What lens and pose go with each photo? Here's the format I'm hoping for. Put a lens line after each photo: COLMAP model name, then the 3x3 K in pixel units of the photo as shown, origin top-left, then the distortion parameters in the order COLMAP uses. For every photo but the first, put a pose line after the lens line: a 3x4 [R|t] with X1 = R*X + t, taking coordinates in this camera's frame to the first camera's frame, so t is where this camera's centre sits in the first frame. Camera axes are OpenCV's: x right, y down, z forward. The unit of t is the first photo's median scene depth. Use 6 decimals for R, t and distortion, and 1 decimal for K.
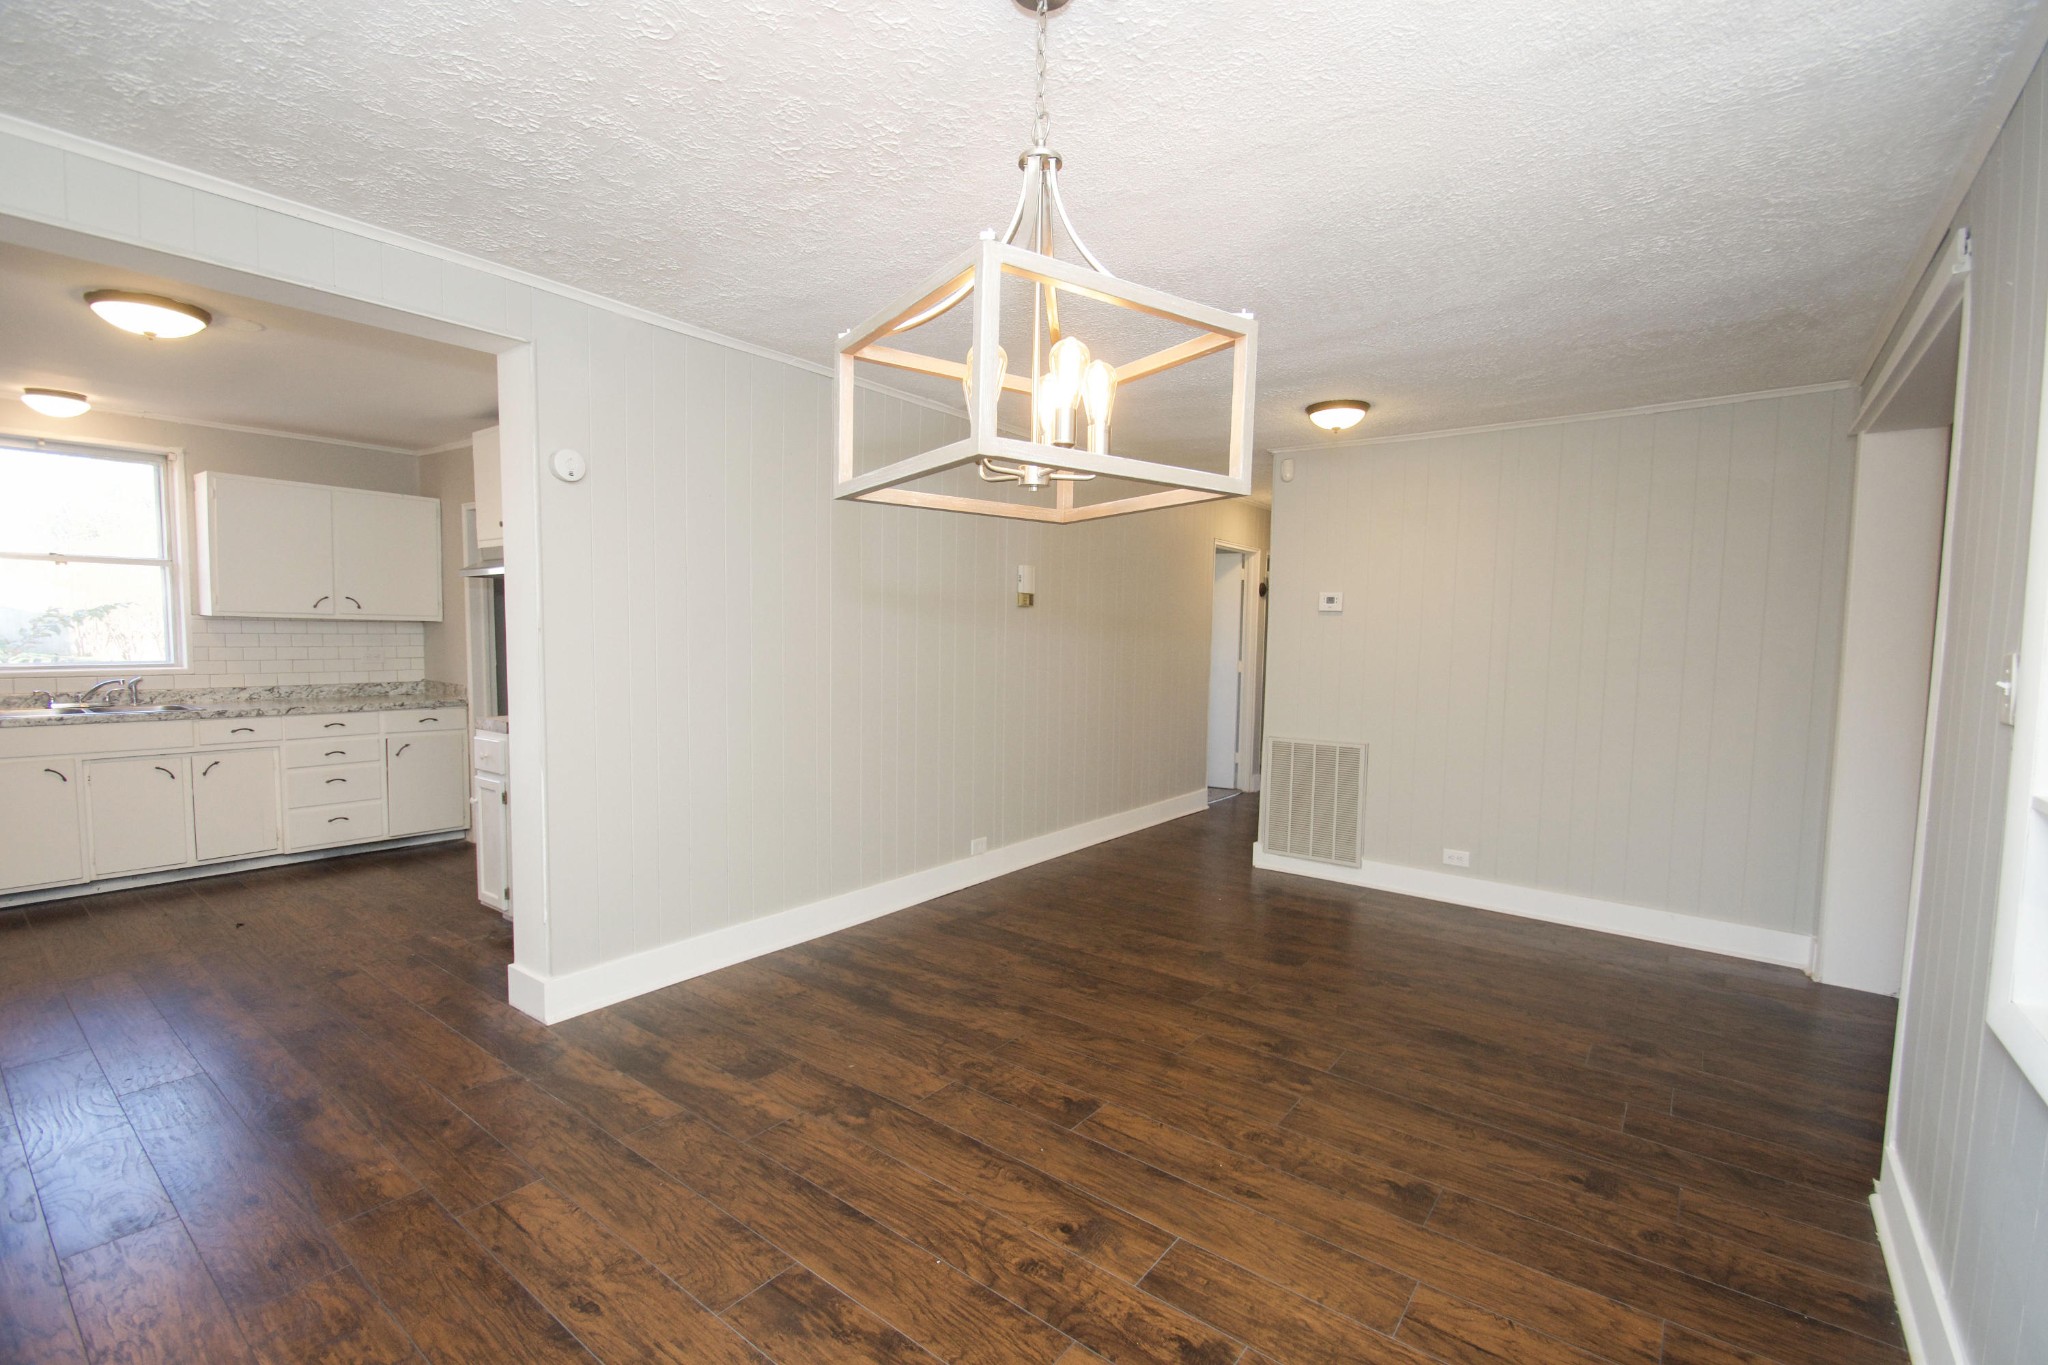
lens RADIAL K [[900.5, 0, 1012.6], [0, 900.5, 702.8], [0, 0, 1]] dist [0.013014, -0.014892]
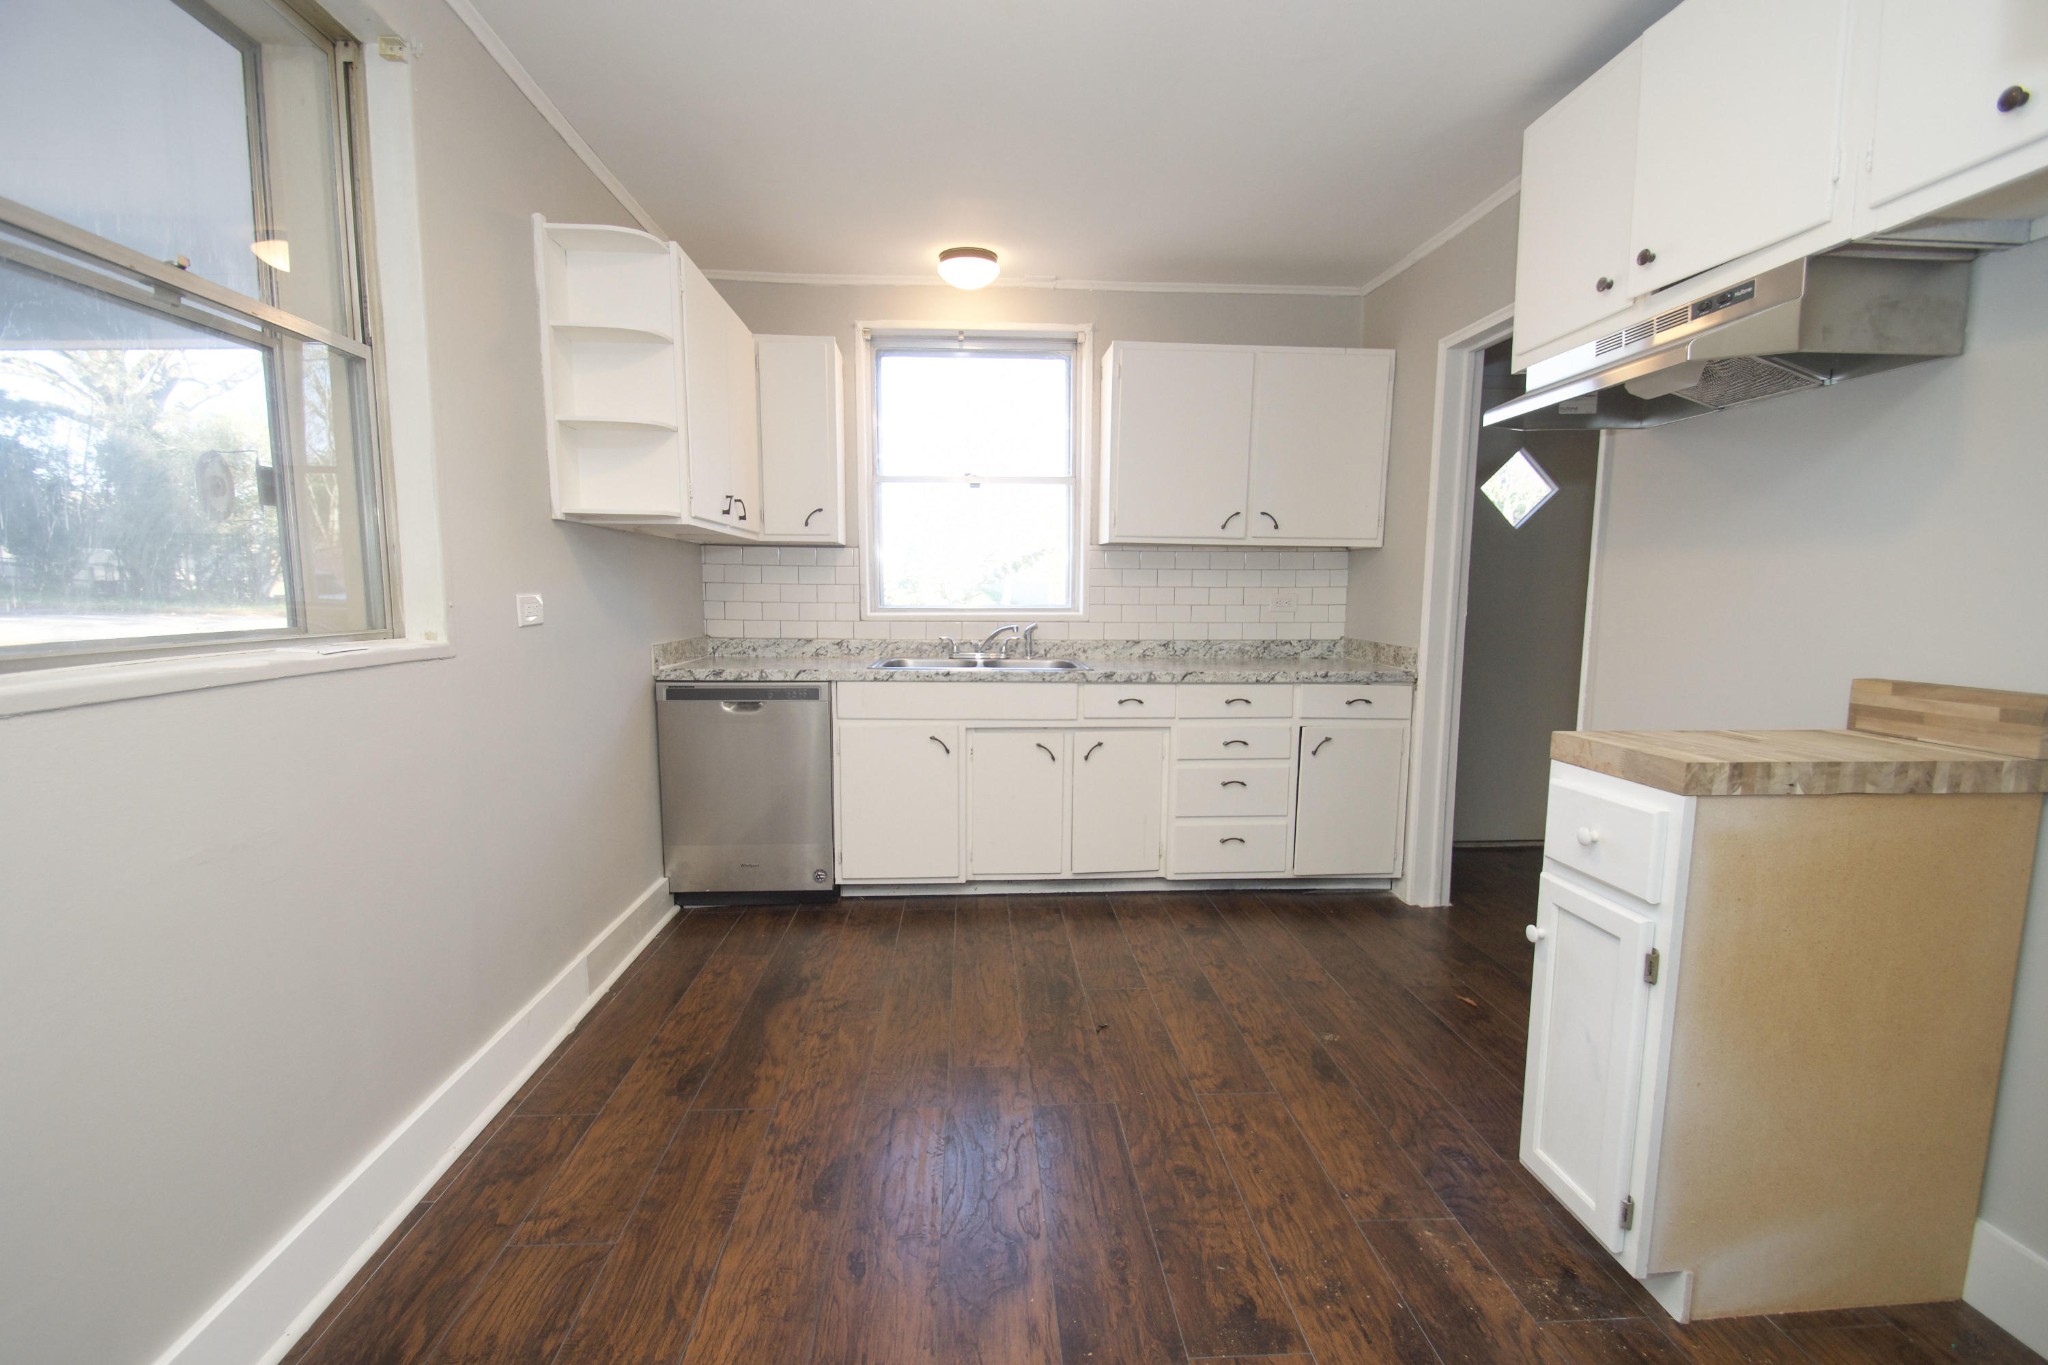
lens RADIAL K [[900.5, 0, 1028.9], [0, 900.5, 689.9], [0, 0, 1]] dist [0.013014, -0.014892]
pose [[0.669101, 0.073663, -0.739511, -0.367090], [-0.053043, 0.997271, 0.051346, -0.010182], [0.741276, 0.004870, 0.671183, 0.444495]]
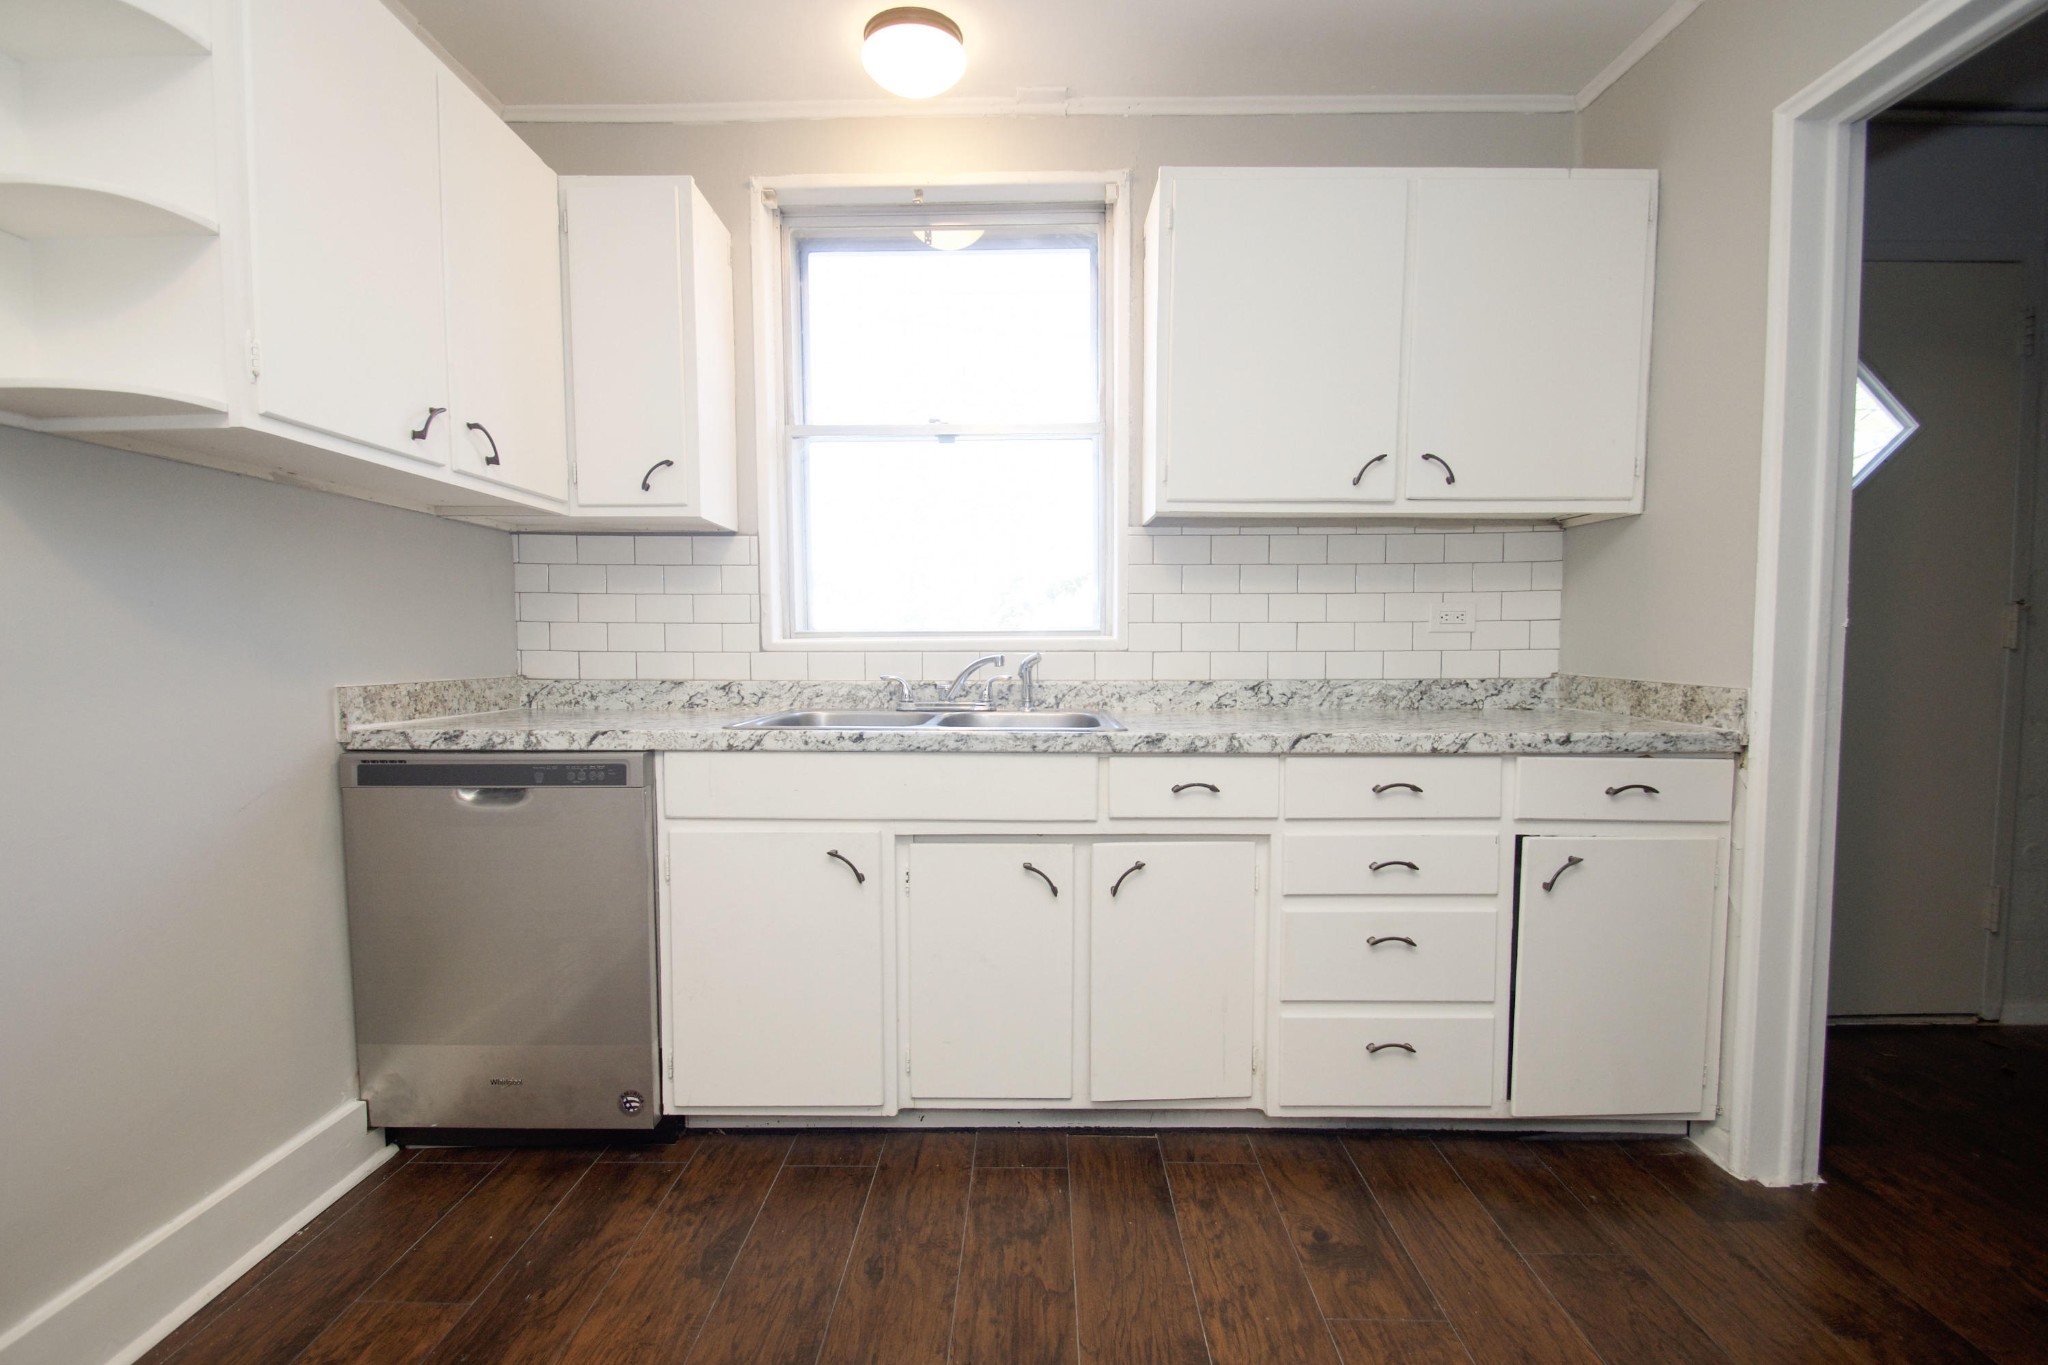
lens RADIAL K [[900.5, 0, 1026.0], [0, 900.5, 693.8], [0, 0, 1]] dist [0.013014, -0.014892]
pose [[0.604546, 0.029477, -0.796025, -0.564391], [-0.049558, 0.998771, -0.000652, -0.005865], [0.795027, 0.039844, 0.605264, 0.674625]]
